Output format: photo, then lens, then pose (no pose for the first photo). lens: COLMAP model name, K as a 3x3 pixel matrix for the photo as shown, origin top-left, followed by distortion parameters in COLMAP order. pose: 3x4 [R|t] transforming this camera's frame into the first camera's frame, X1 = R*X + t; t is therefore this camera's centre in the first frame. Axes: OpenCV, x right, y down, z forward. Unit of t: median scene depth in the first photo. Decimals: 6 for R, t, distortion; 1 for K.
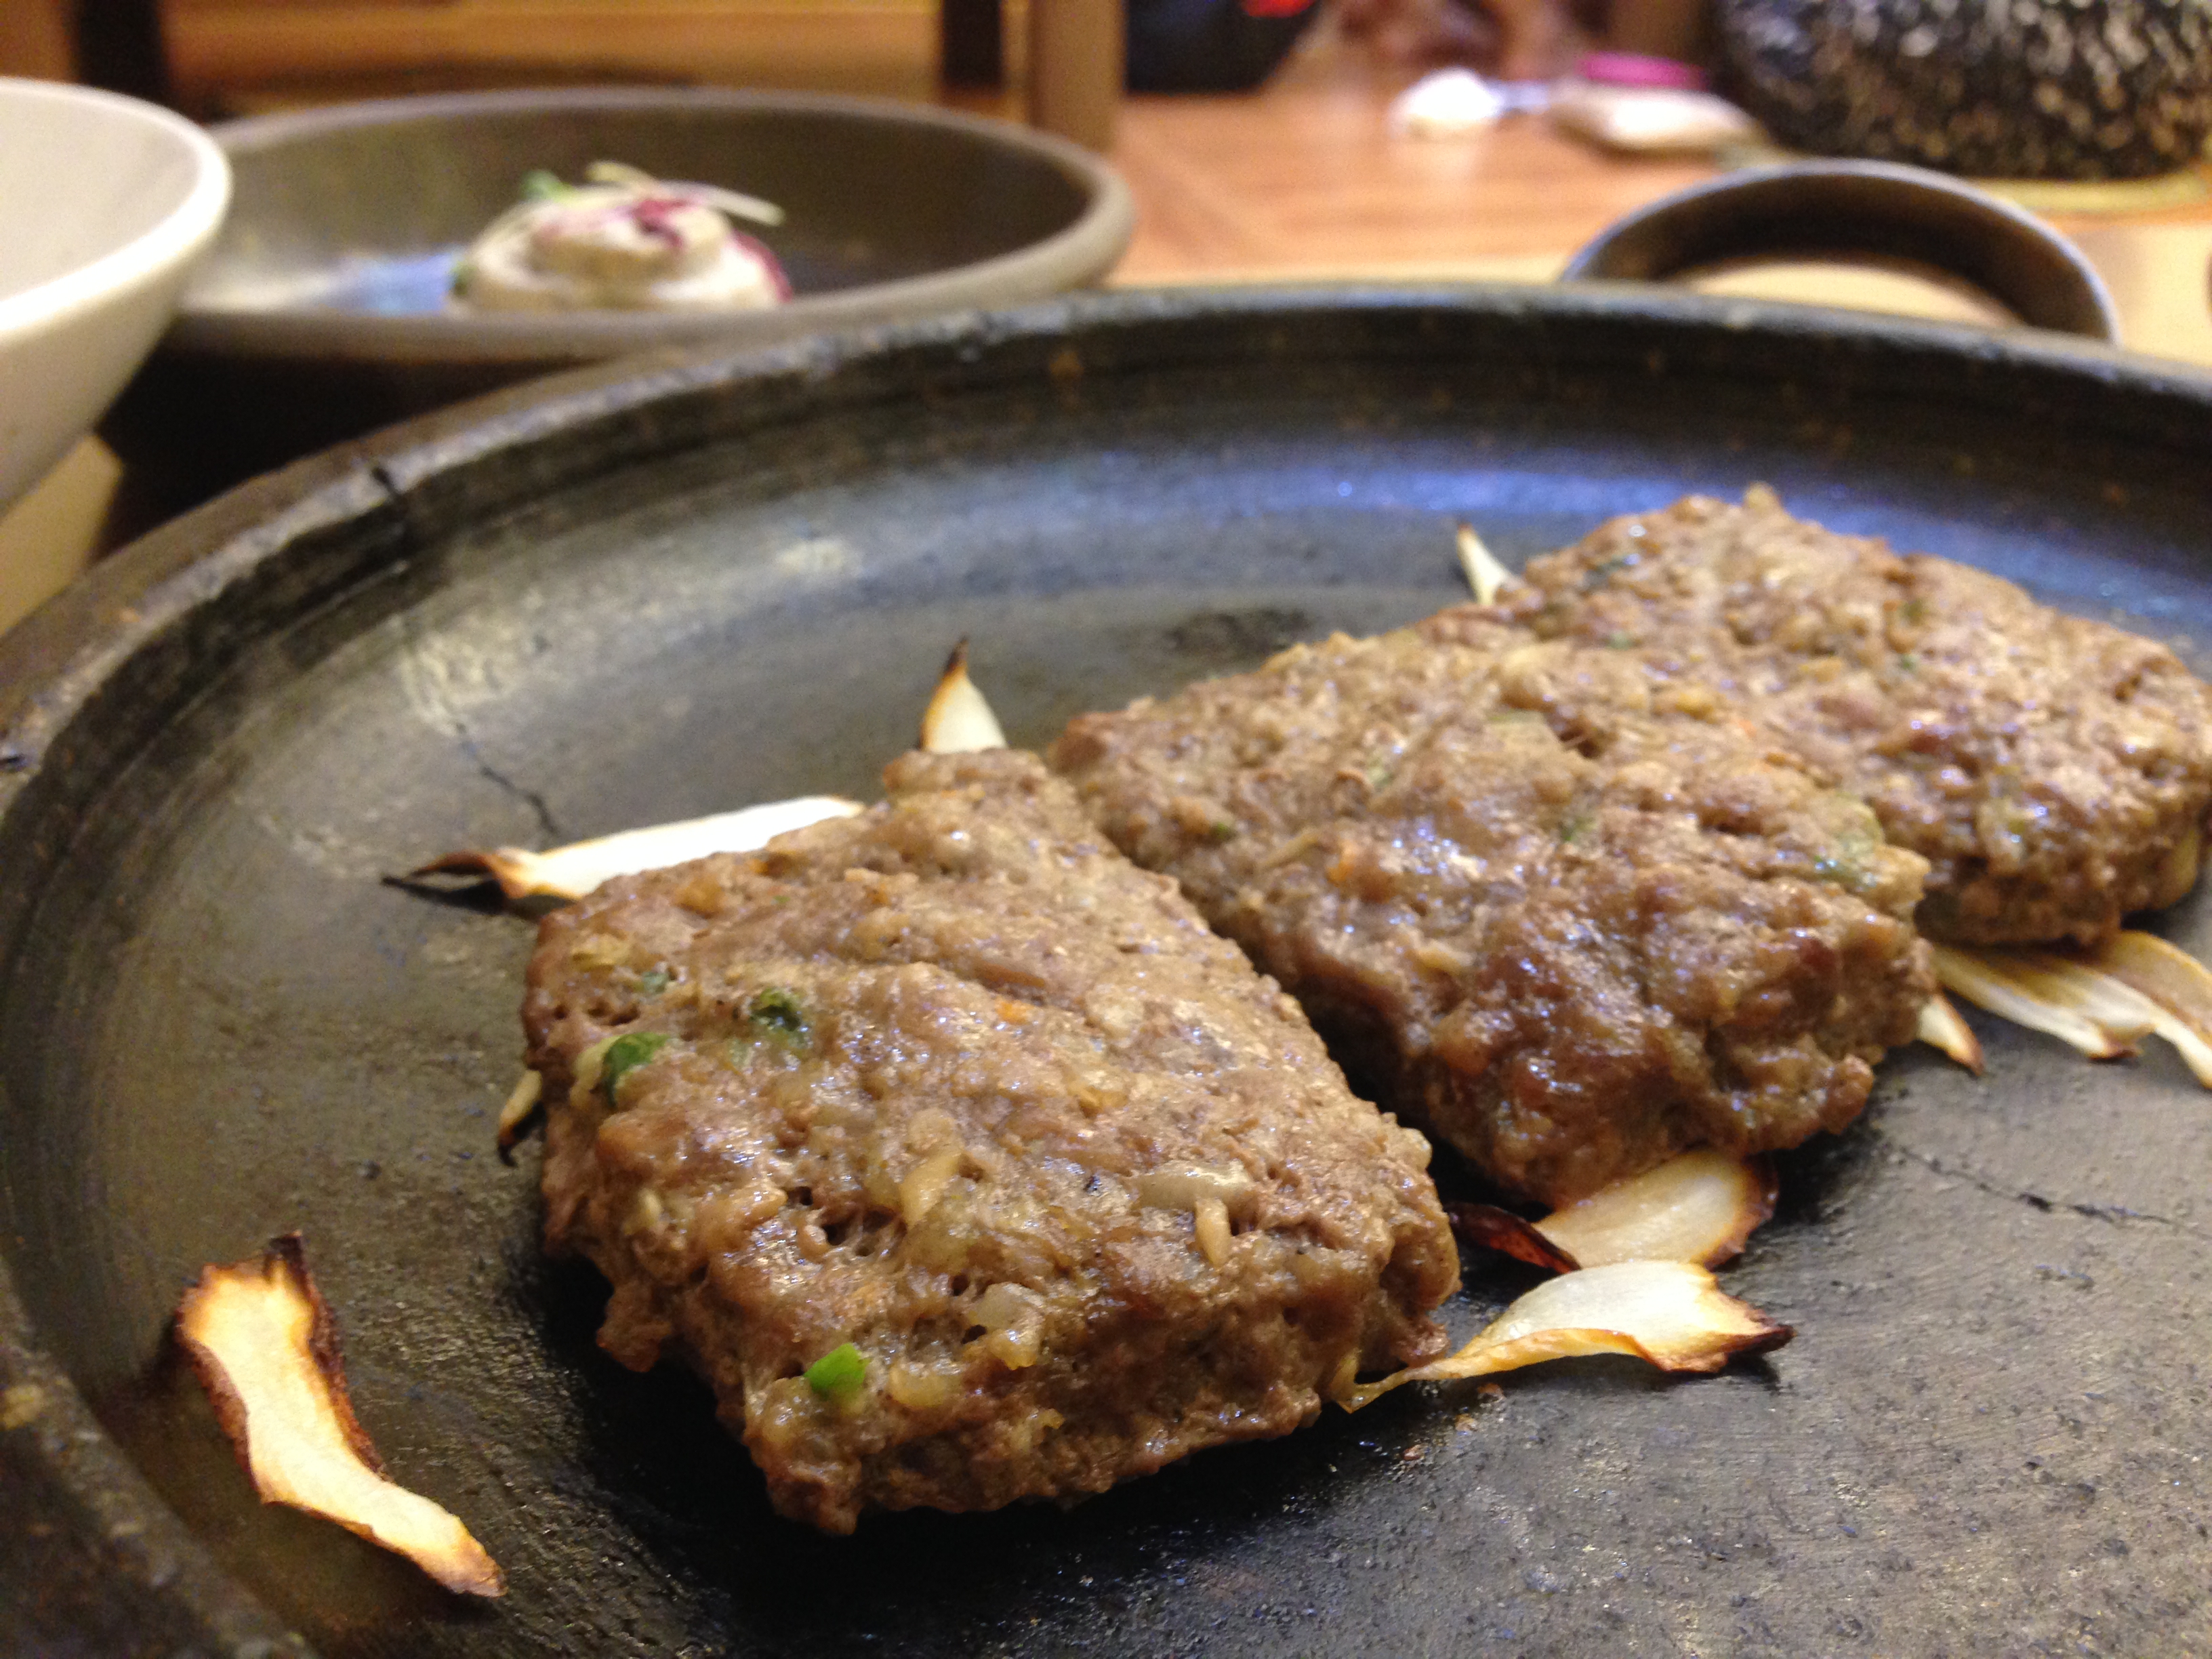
lens RADIAL K [[2146.8, 0, 1106.0], [0, 2146.8, 829.5], [0, 0, 1]] dist [0.091382, -0.213862]
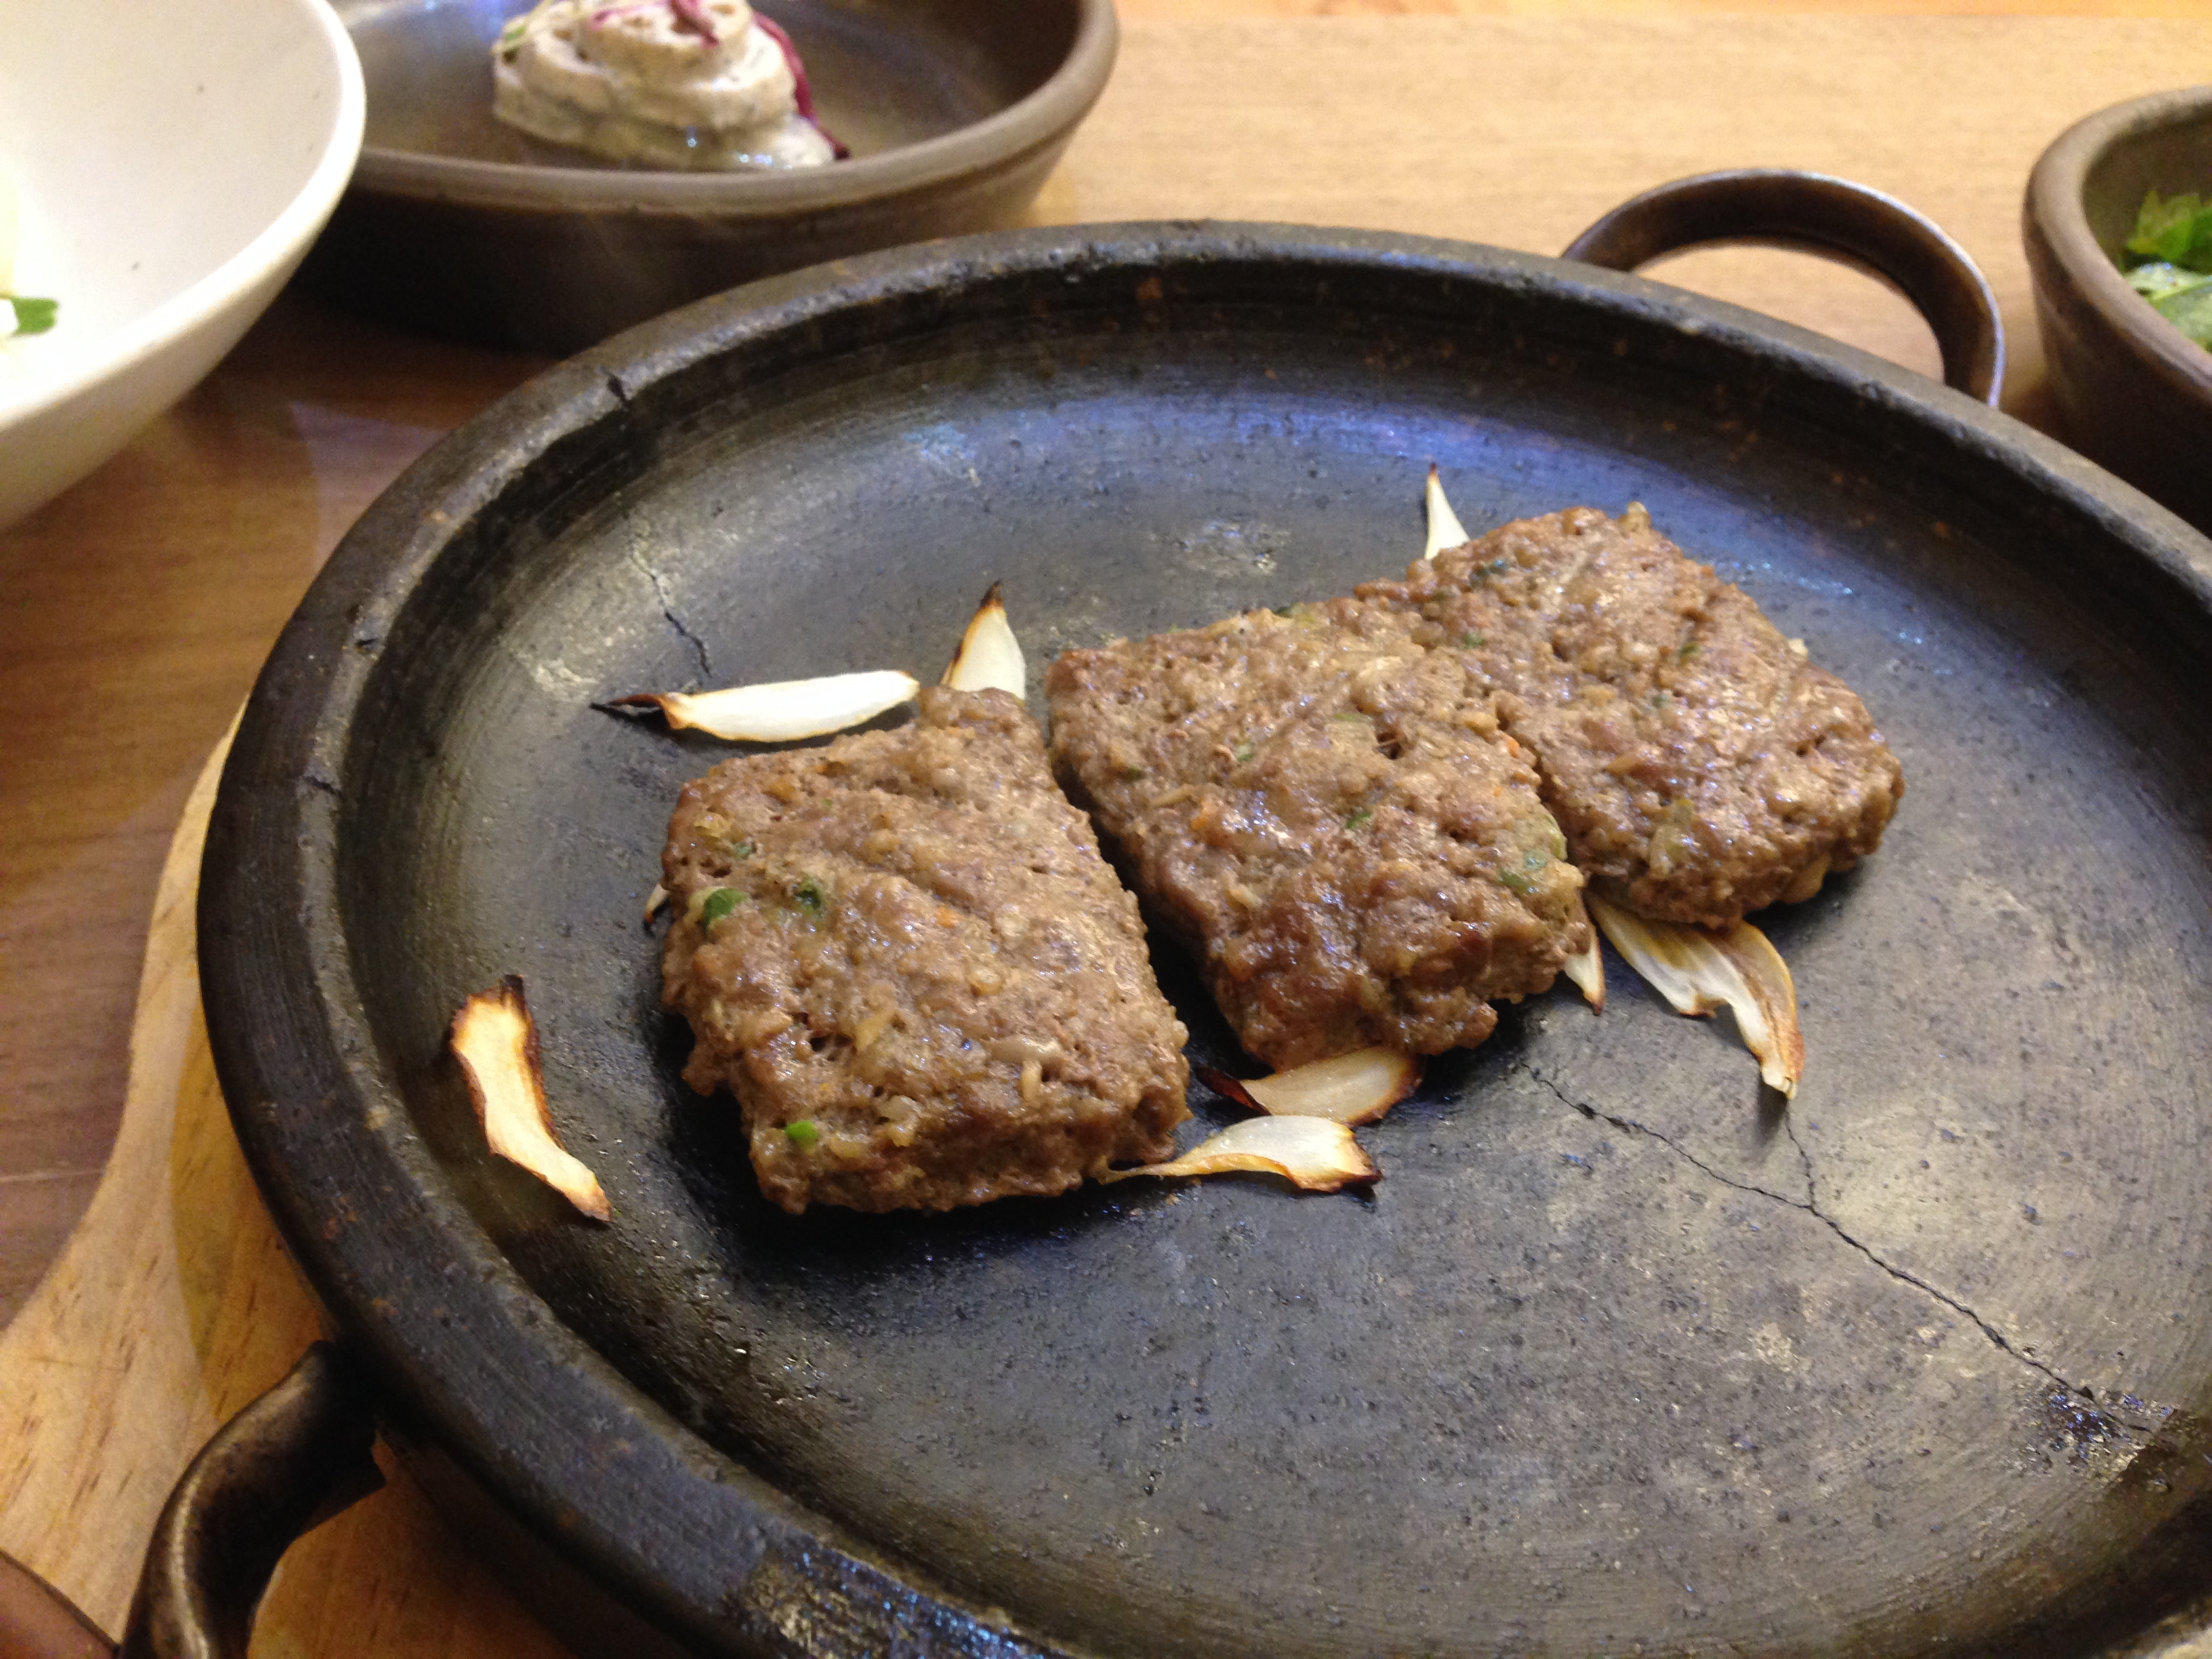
lens RADIAL K [[2146.8, 0, 1106.0], [0, 2146.8, 829.5], [0, 0, 1]] dist [0.091382, -0.213862]
pose [[0.984631, 0.156339, -0.077851, 0.176176], [-0.133657, 0.961449, 0.240314, -0.356752], [0.112420, -0.226215, 0.967568, -0.511904]]
